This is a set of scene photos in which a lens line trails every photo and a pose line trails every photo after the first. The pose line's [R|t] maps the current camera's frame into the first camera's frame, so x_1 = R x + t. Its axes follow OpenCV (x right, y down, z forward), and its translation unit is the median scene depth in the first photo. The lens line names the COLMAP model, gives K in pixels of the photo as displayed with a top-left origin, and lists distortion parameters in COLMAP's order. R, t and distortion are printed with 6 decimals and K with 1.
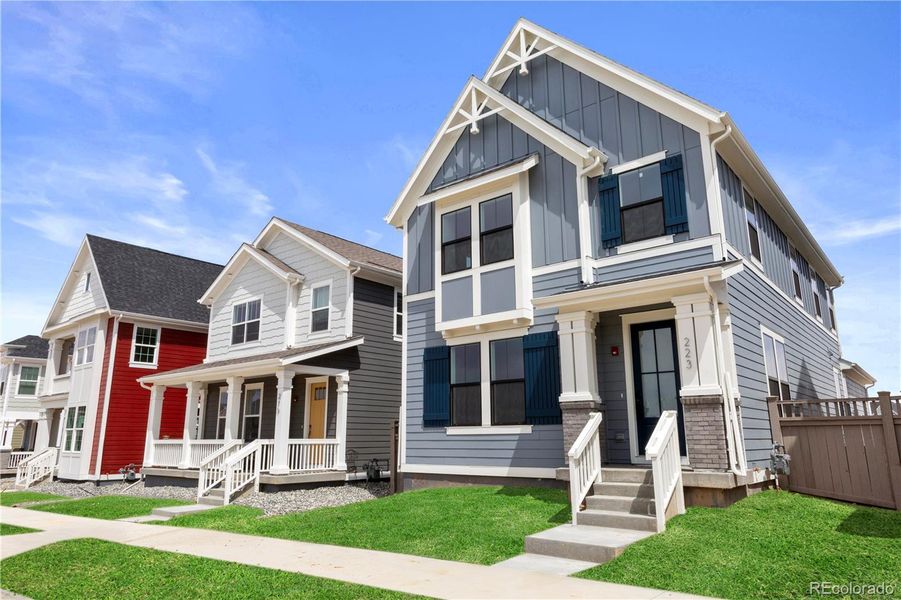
lens RADIAL K [[590.8, 0, 453.3], [0, 590.8, 297.4], [0, 0, 1]] dist [-0.000681, -0.000016]
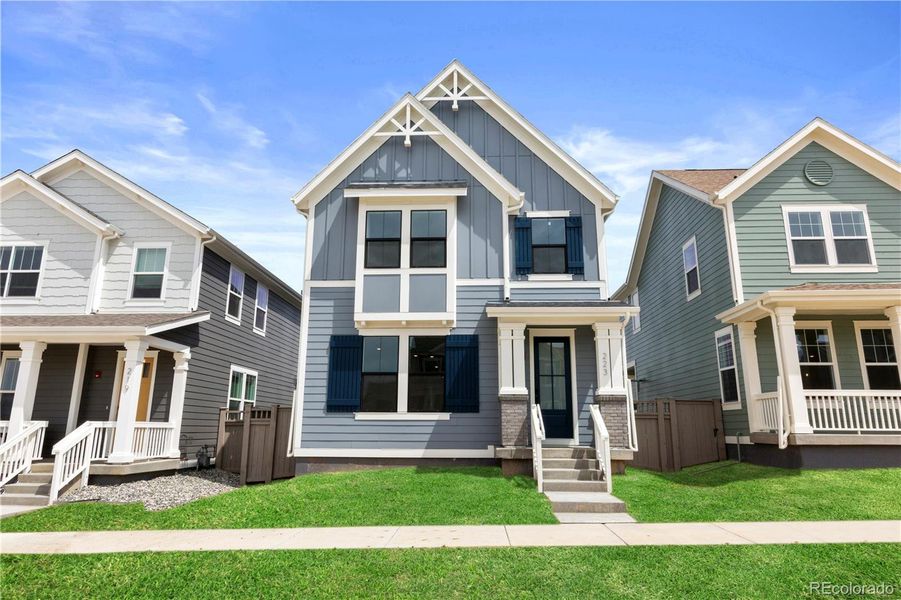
lens RADIAL K [[542.6, 0, 450.5], [0, 542.6, 300.0], [0, 0, 1]] dist [0.001733, -0.001955]
pose [[0.801802, 0.148155, 0.578933, -0.446035], [-0.148700, 0.987773, -0.046837, 0.040456], [-0.578794, -0.048534, 0.814029, 0.121980]]
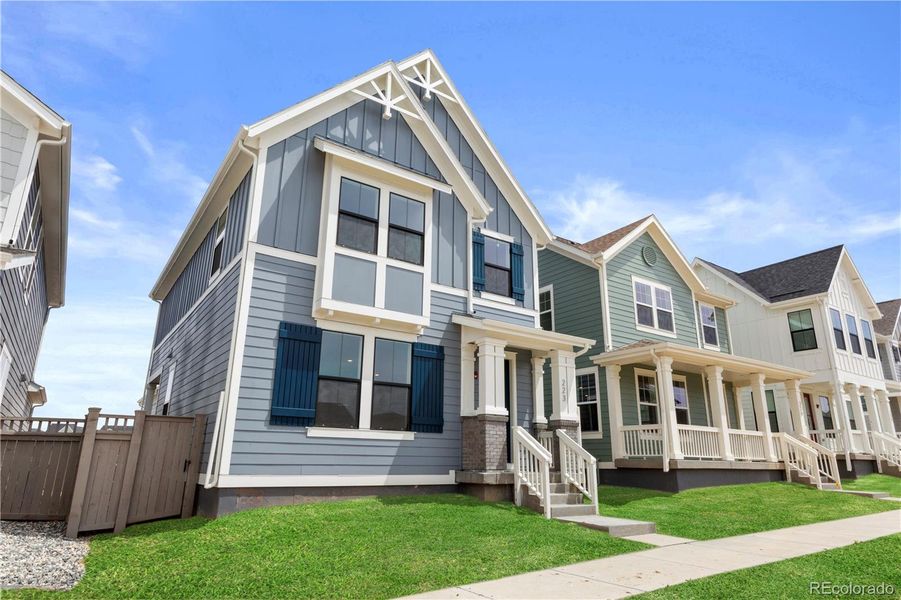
lens RADIAL K [[542.6, 0, 450.5], [0, 542.6, 300.0], [0, 0, 1]] dist [0.001733, -0.001955]
pose [[0.275201, 0.287488, 0.917396, -0.655426], [-0.236411, 0.945178, -0.225276, 0.170387], [-0.931866, -0.154886, 0.328079, 0.583141]]
